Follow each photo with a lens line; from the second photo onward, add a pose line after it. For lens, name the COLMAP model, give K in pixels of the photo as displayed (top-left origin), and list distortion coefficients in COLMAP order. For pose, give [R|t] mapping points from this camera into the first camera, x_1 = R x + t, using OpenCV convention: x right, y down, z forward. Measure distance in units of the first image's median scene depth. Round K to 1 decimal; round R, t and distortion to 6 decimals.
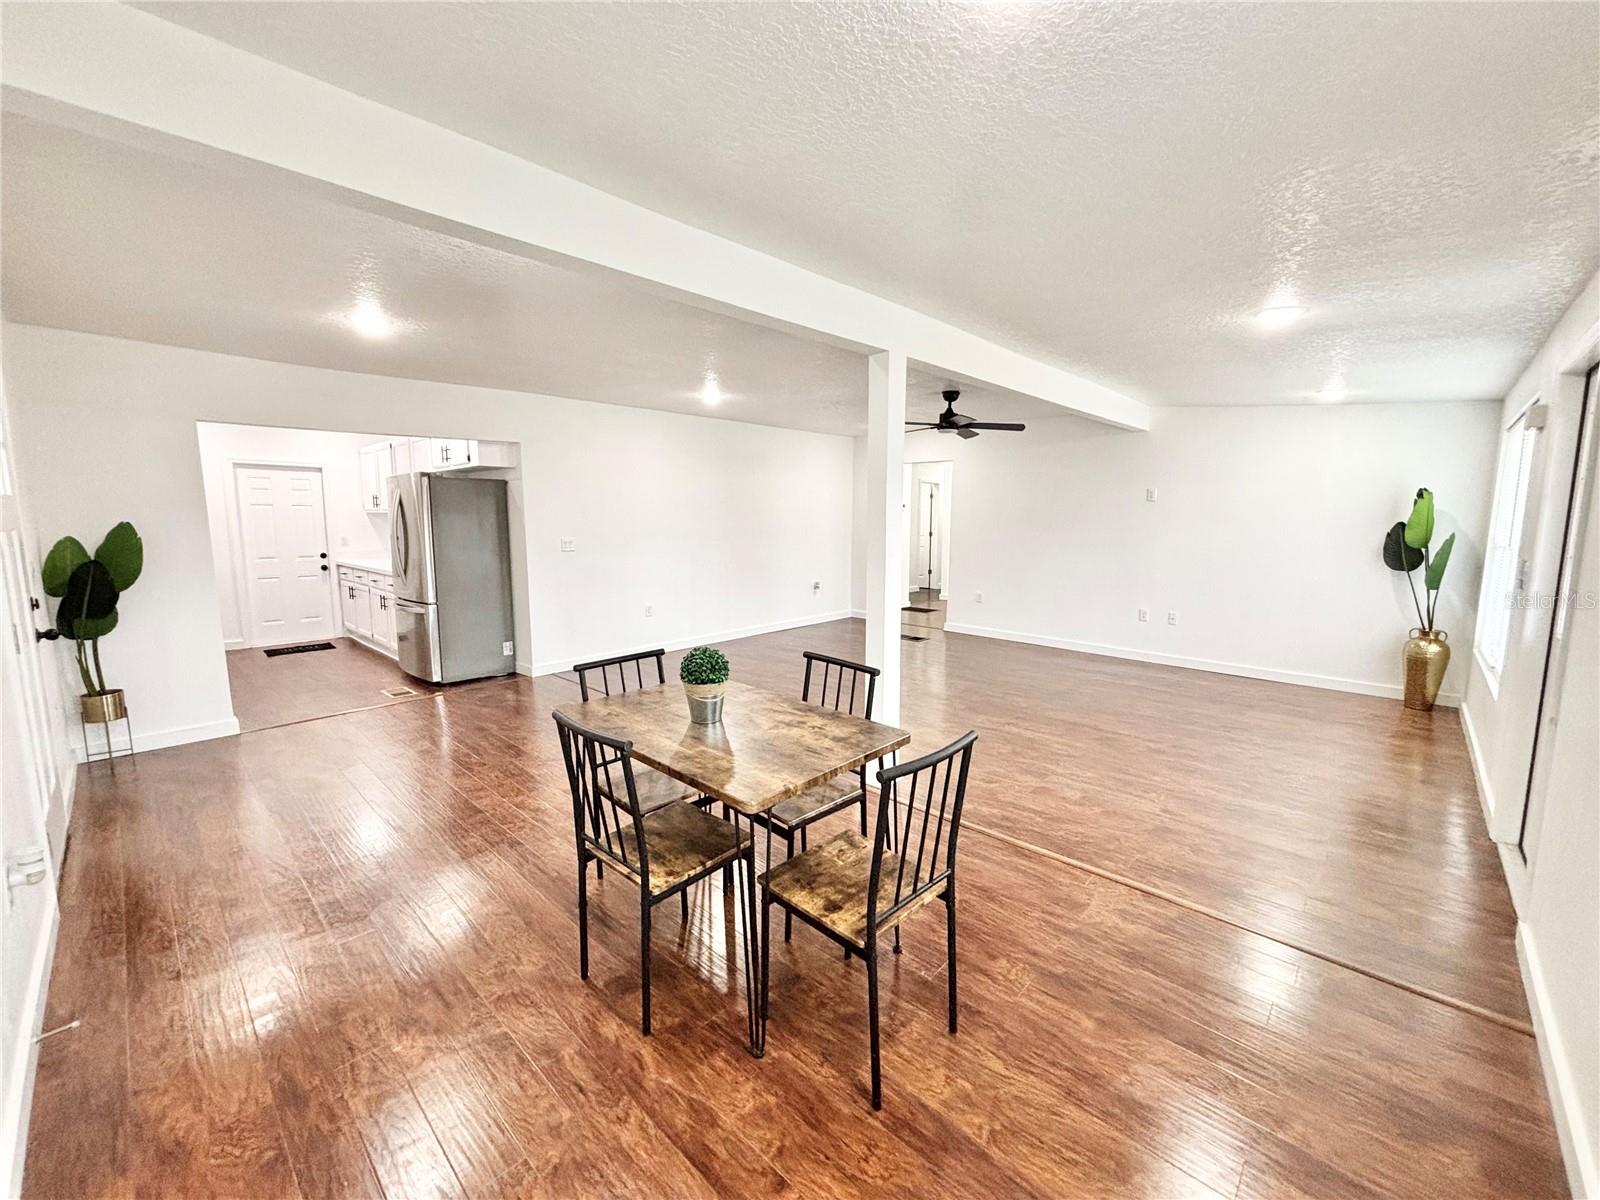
lens RADIAL K [[645.7, 0, 797.6], [0, 645.7, 596.9], [0, 0, 1]] dist [0.000573, -0.000646]
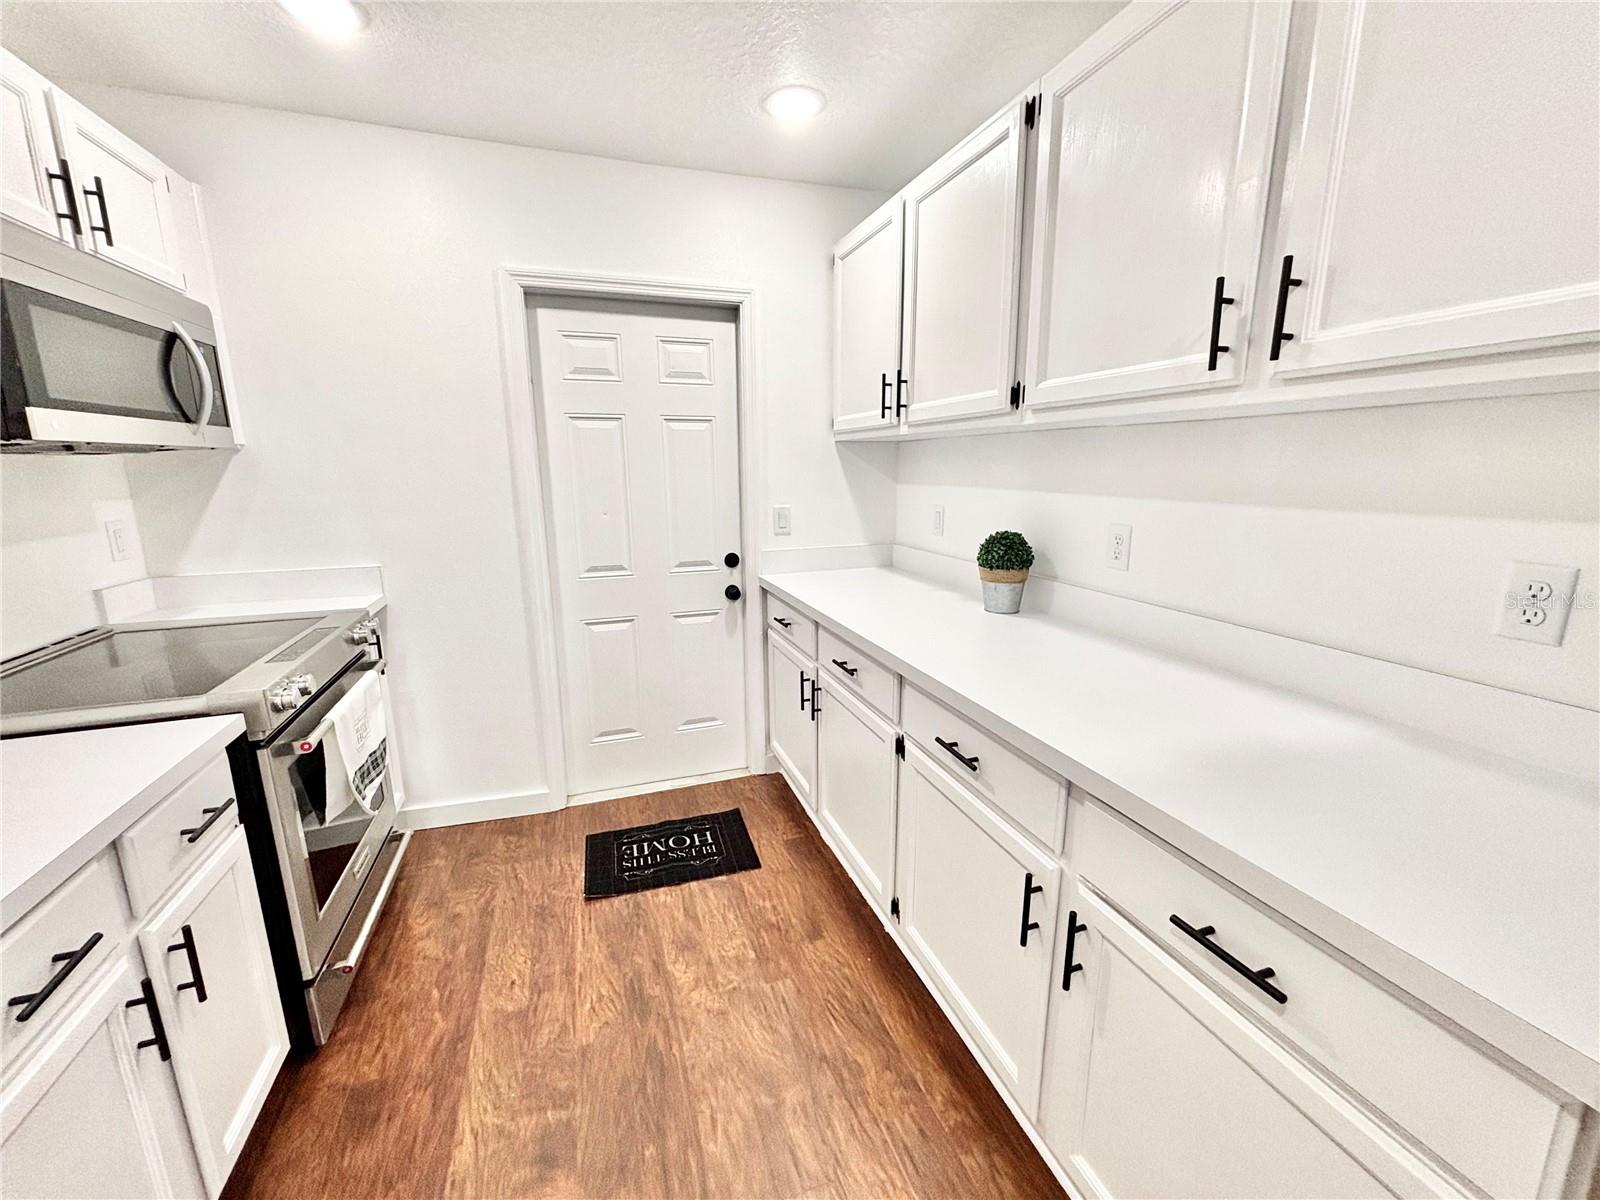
lens RADIAL K [[645.7, 0, 797.6], [0, 645.7, 596.9], [0, 0, 1]] dist [0.000573, -0.000646]
pose [[0.885443, 0.086384, -0.456650, -0.596971], [-0.048280, 0.994355, 0.094487, -0.089727], [0.462234, -0.061616, 0.884615, 0.776912]]
